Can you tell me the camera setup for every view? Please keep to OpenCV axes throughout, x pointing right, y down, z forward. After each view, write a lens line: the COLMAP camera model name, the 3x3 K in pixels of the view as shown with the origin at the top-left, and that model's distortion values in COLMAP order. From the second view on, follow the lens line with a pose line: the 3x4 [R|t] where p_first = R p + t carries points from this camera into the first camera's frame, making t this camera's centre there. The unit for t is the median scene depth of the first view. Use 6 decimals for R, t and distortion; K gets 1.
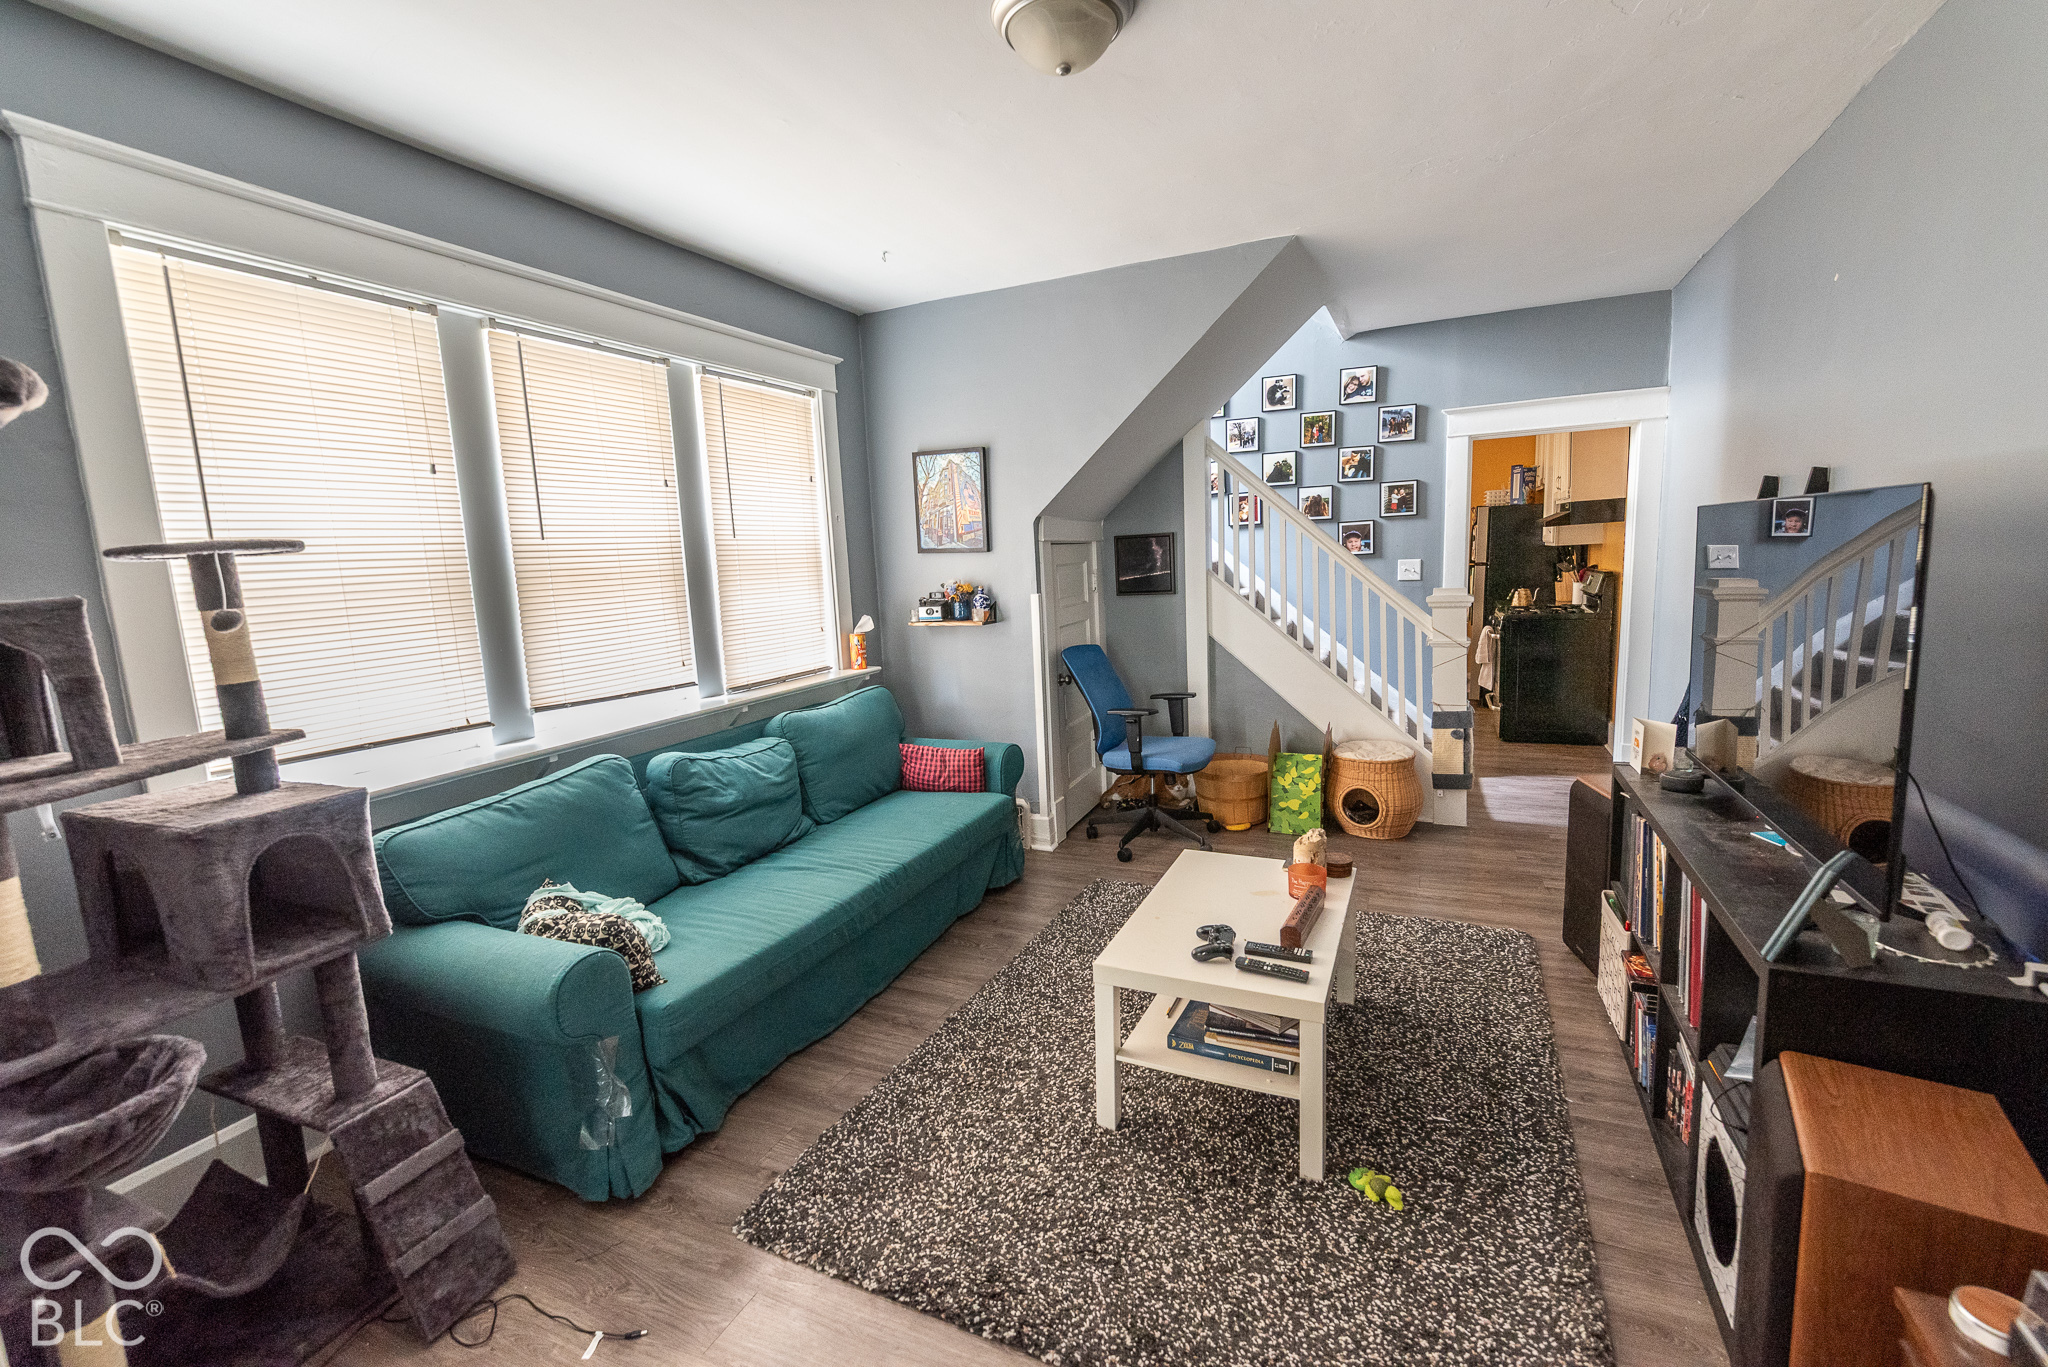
lens RADIAL K [[870.9, 0, 1024.0], [0, 870.9, 683.5], [0, 0, 1]] dist [0.000562, 0.000050]
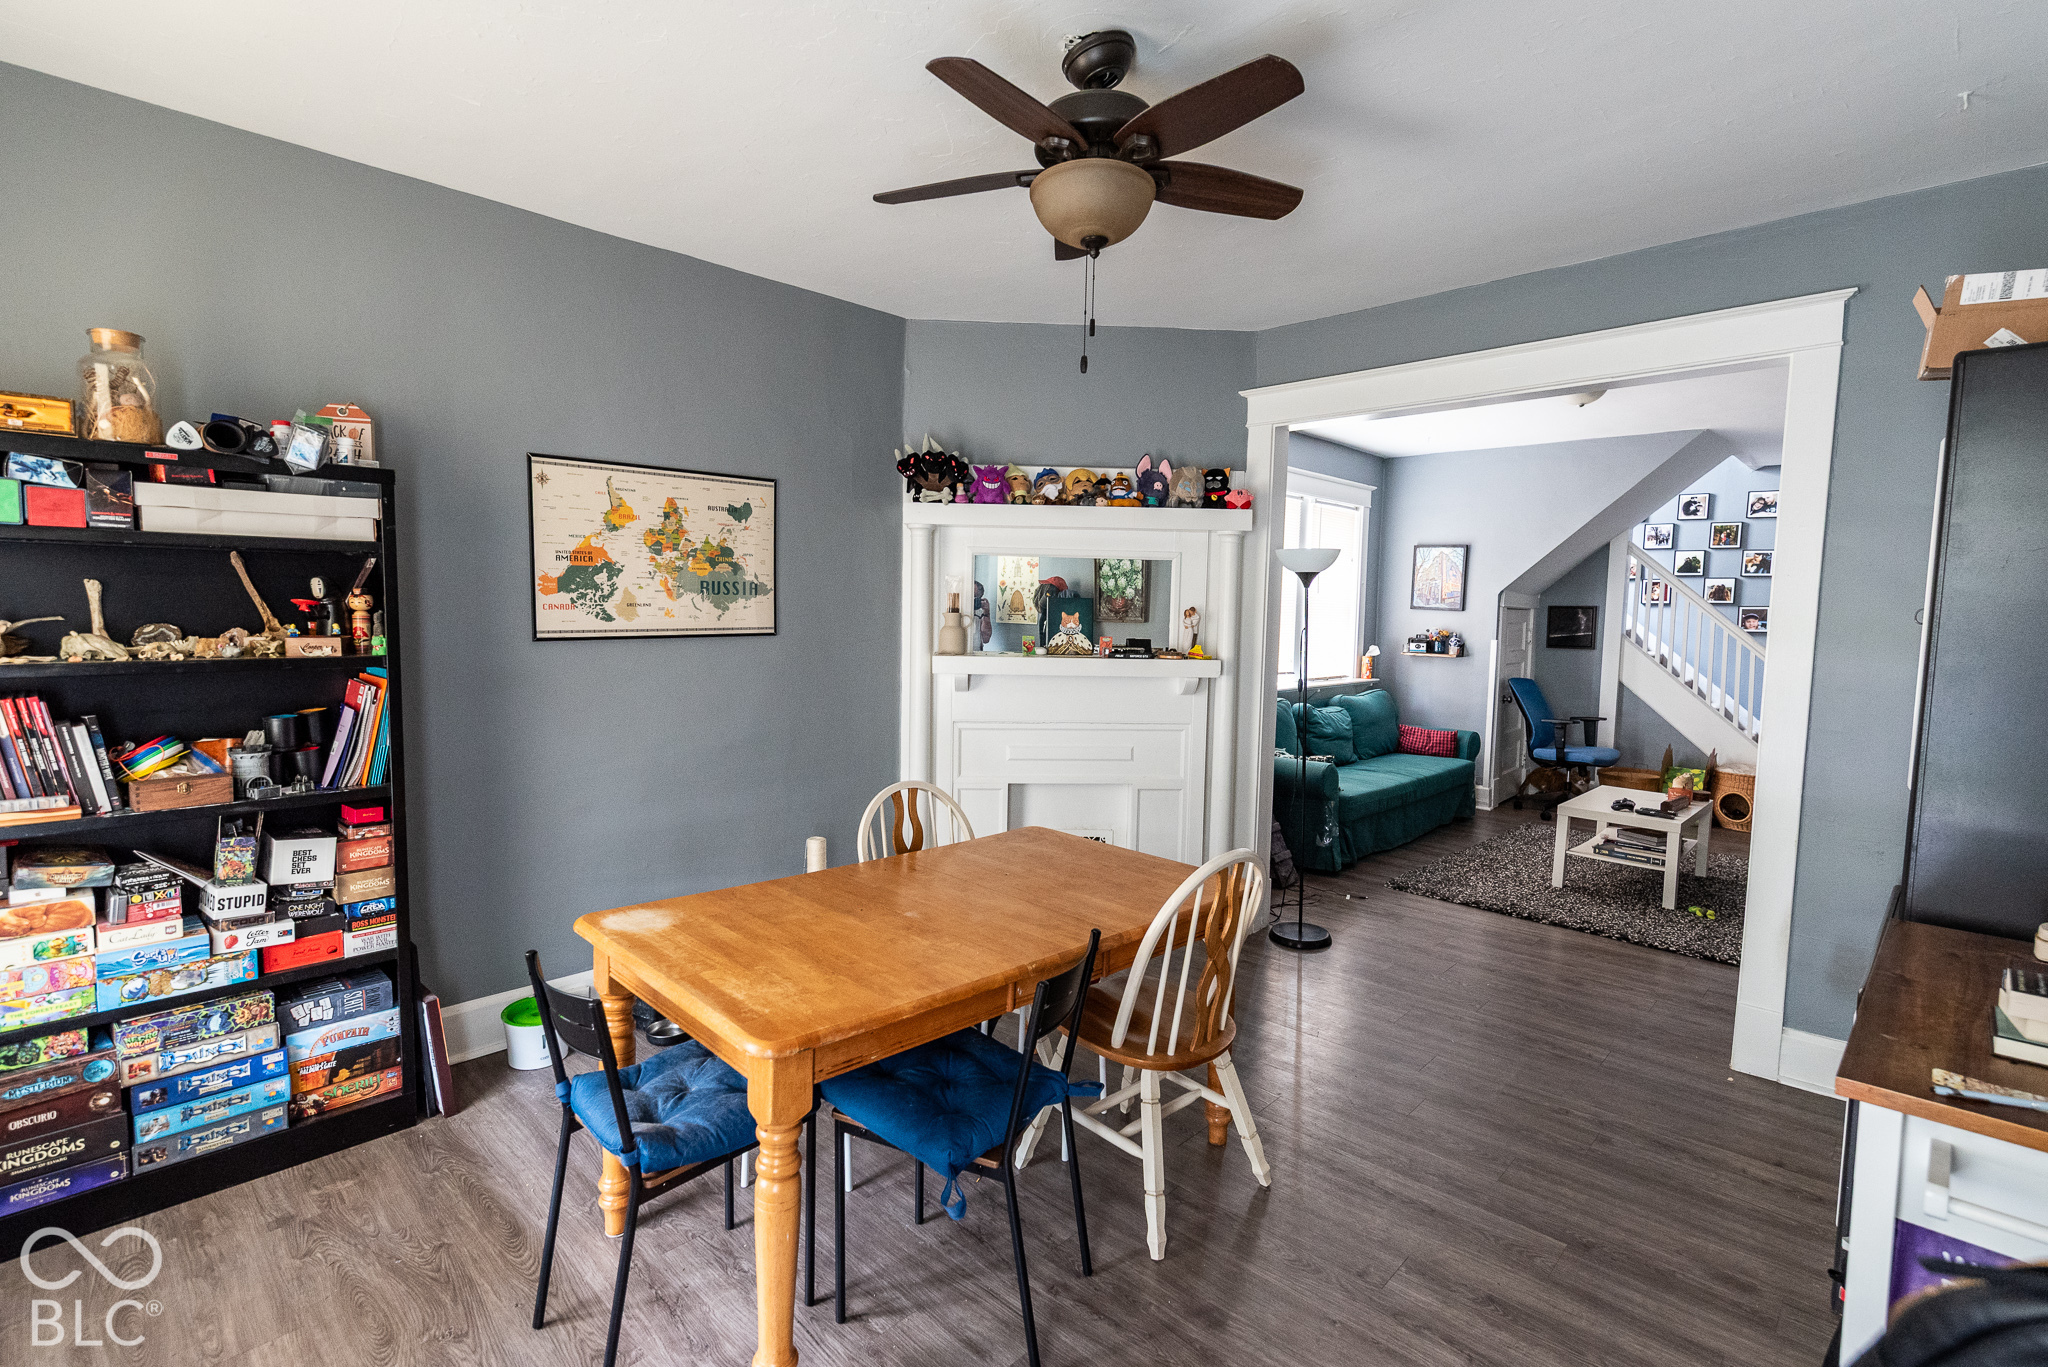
lens RADIAL K [[949.4, 0, 1024.0], [0, 949.4, 683.5], [0, 0, 1]] dist [-0.000069, 0.000044]
pose [[0.941633, 0.091089, -0.324082, -0.194405], [-0.111667, 0.992706, -0.045435, 0.126278], [0.317580, 0.078973, 0.944937, -0.747666]]
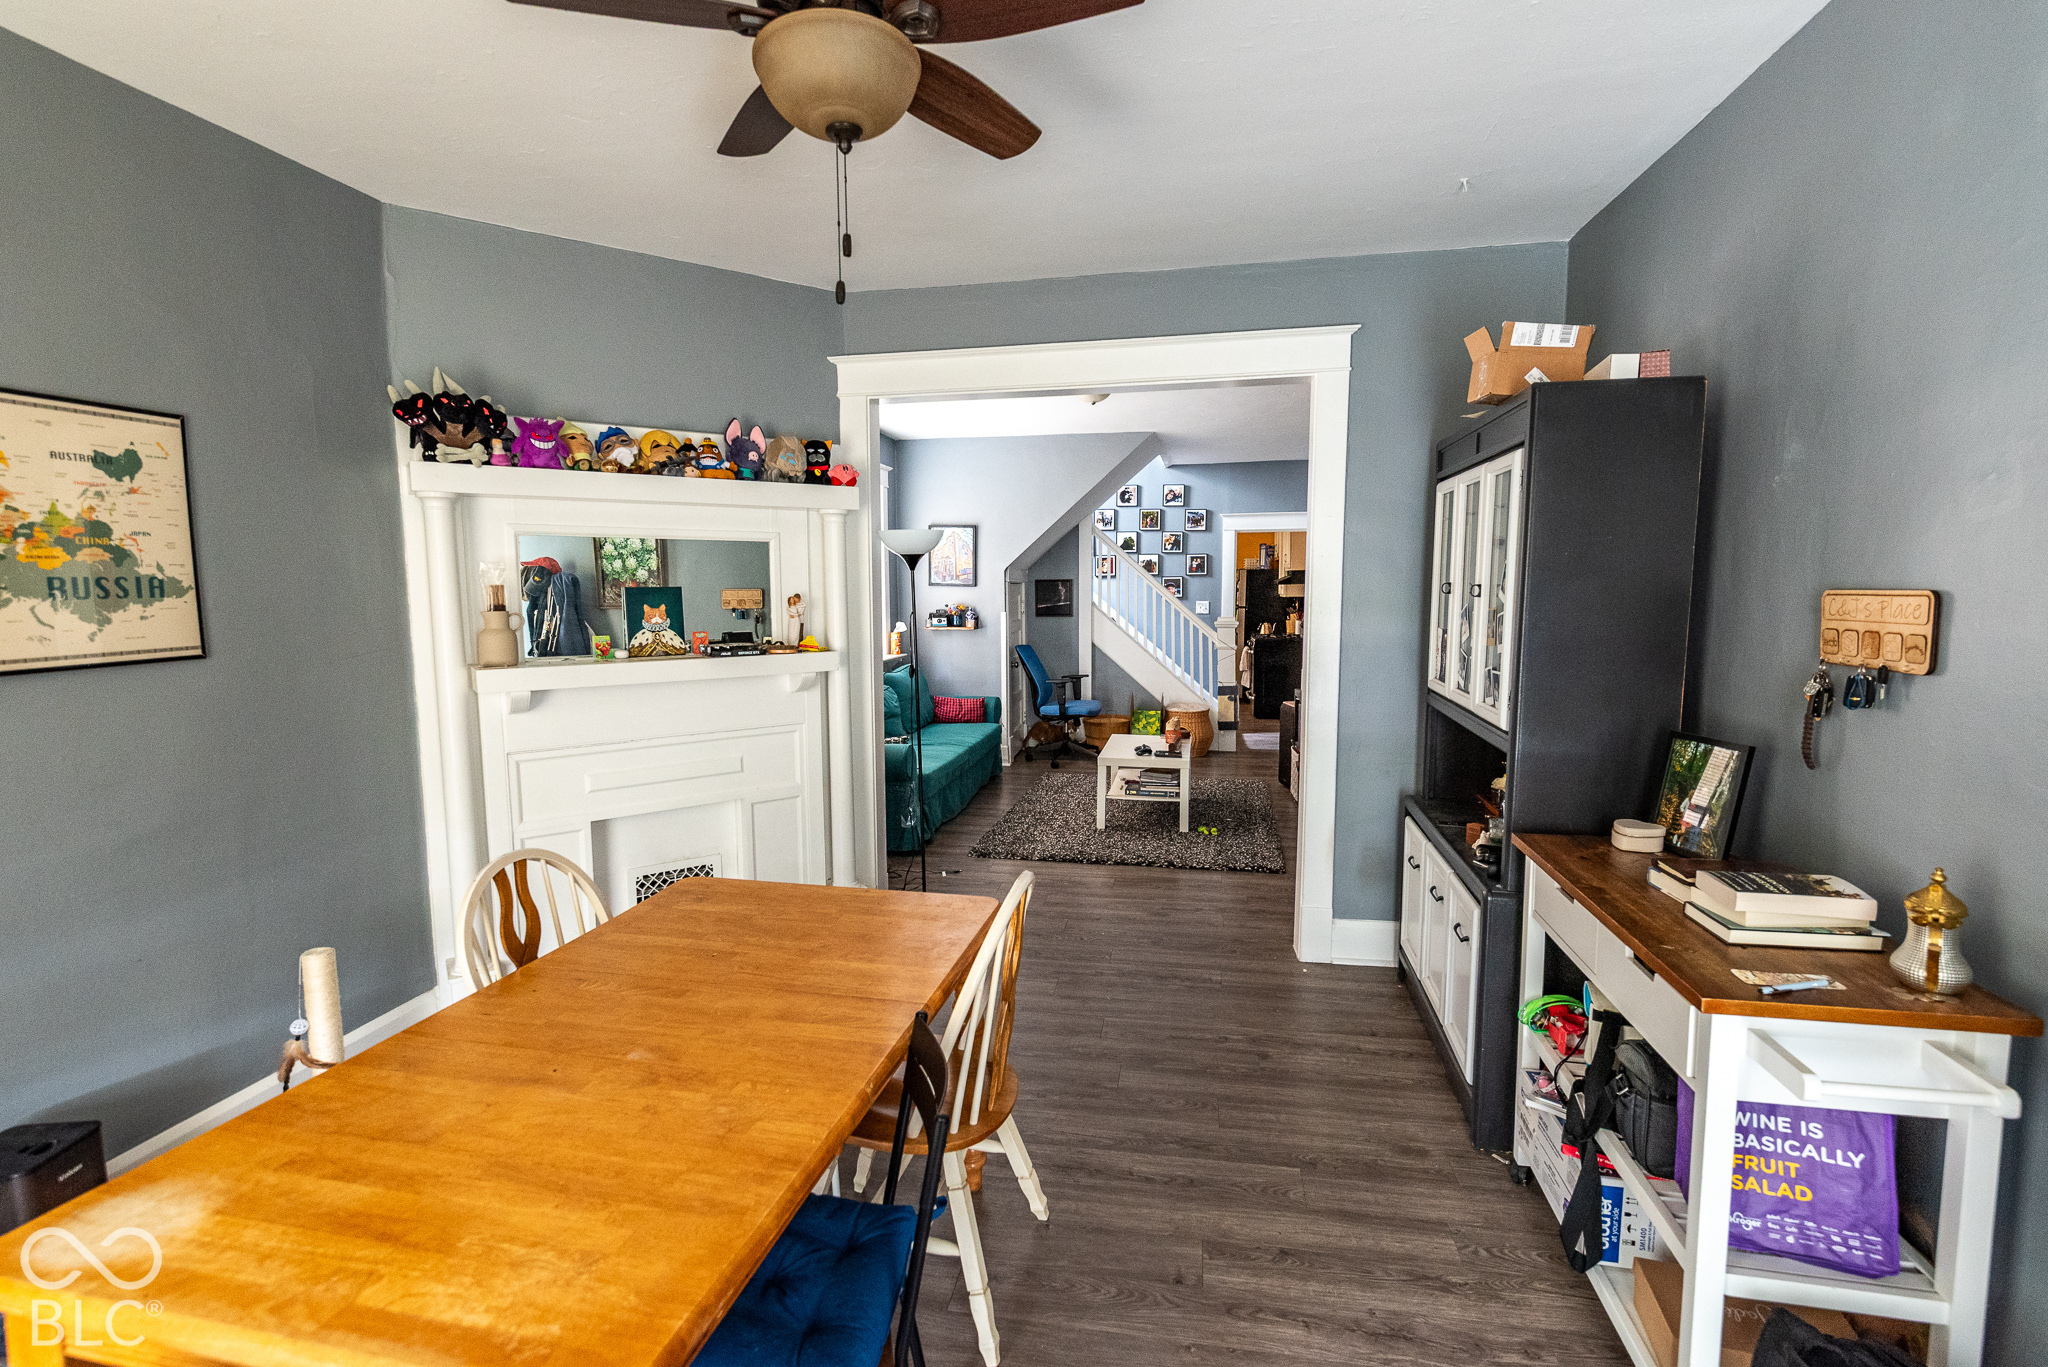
lens RADIAL K [[920.9, 0, 1024.0], [0, 920.9, 683.5], [0, 0, 1]] dist [-0.000089, 0.000162]
pose [[0.969235, 0.014307, 0.245721, -0.343555], [-0.002185, 0.998770, -0.049534, 0.110780], [-0.246128, 0.047473, 0.968074, -0.658541]]
